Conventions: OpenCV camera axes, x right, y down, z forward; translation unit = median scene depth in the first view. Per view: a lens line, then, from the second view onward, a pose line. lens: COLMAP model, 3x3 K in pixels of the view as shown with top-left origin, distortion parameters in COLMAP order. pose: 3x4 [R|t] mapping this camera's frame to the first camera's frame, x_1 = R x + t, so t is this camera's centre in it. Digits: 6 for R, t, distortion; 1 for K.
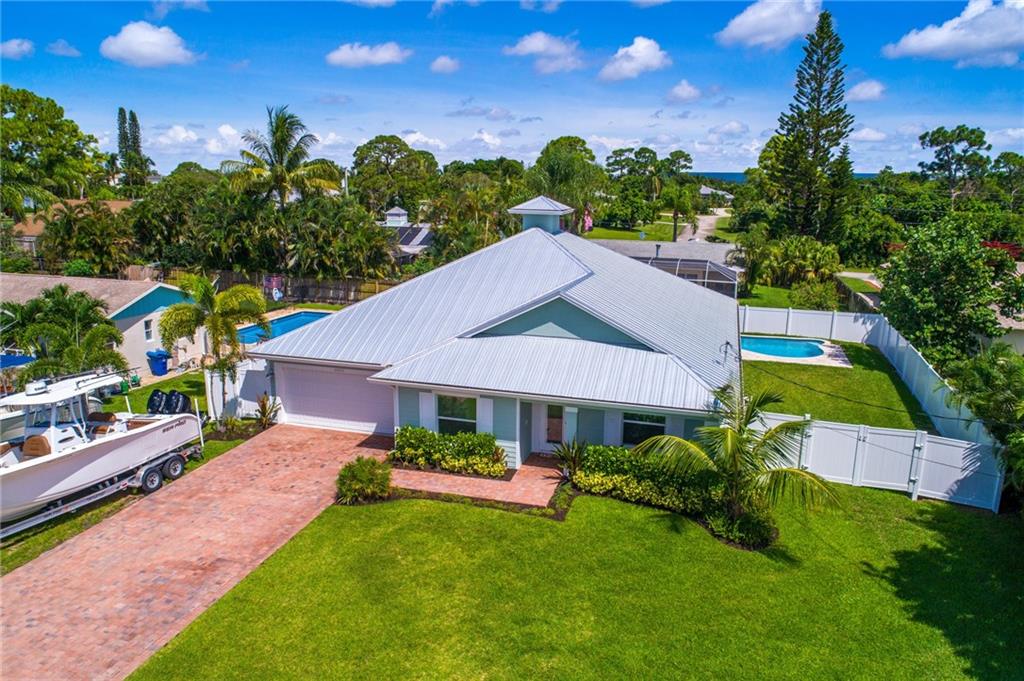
lens RADIAL K [[695.4, 0, 512.0], [0, 695.4, 340.5], [0, 0, 1]] dist [-0.006735, 0.005191]
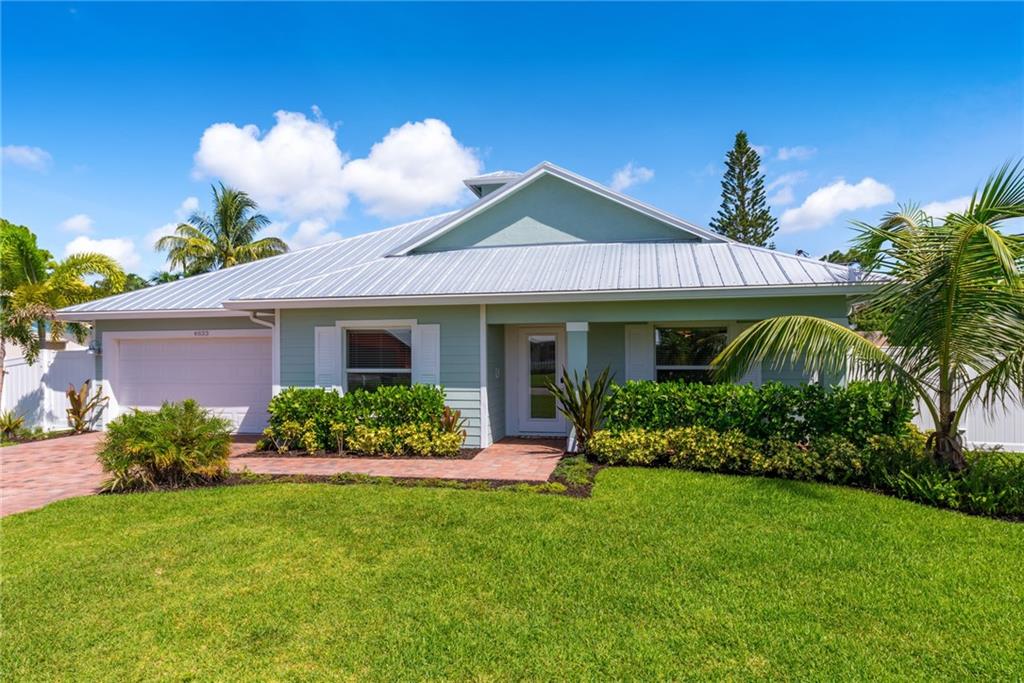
lens RADIAL K [[590.4, 0, 512.0], [0, 590.4, 341.5], [0, 0, 1]] dist [0.002483, -0.000007]
pose [[0.997210, -0.016377, 0.072823, -0.002968], [0.032038, 0.975103, -0.219428, 0.210096], [-0.067417, 0.221149, 0.972907, 0.521018]]
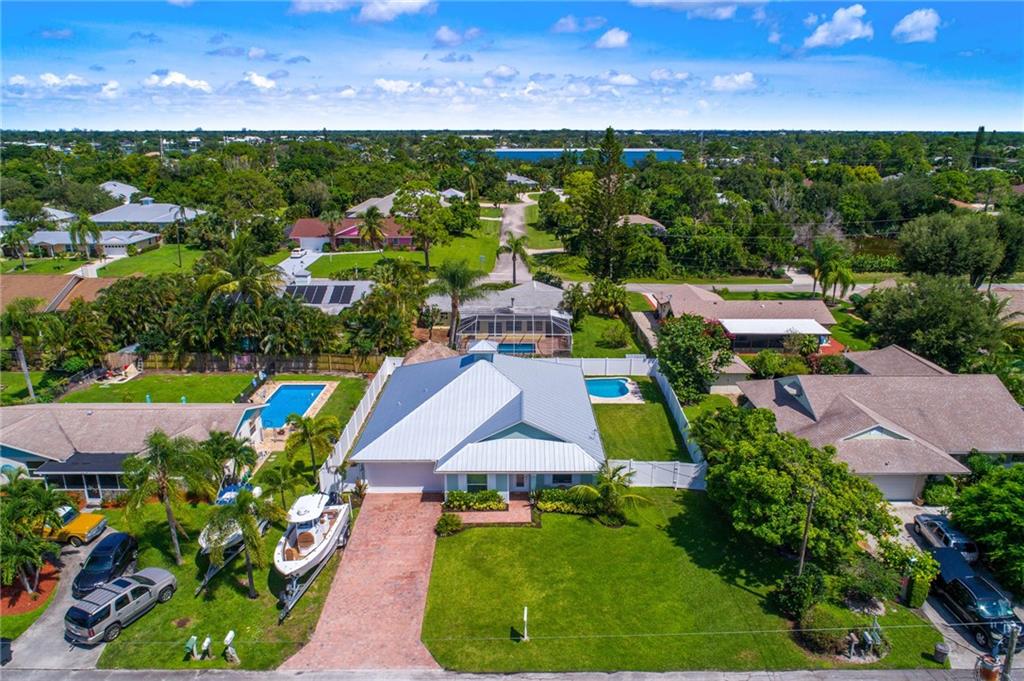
lens RADIAL K [[695.4, 0, 512.0], [0, 695.4, 340.5], [0, 0, 1]] dist [-0.006735, 0.005191]
pose [[0.955798, -0.098633, 0.276985, -0.526814], [0.072423, 0.992006, 0.103335, -0.533273], [-0.284964, -0.078707, 0.955302, -1.002892]]
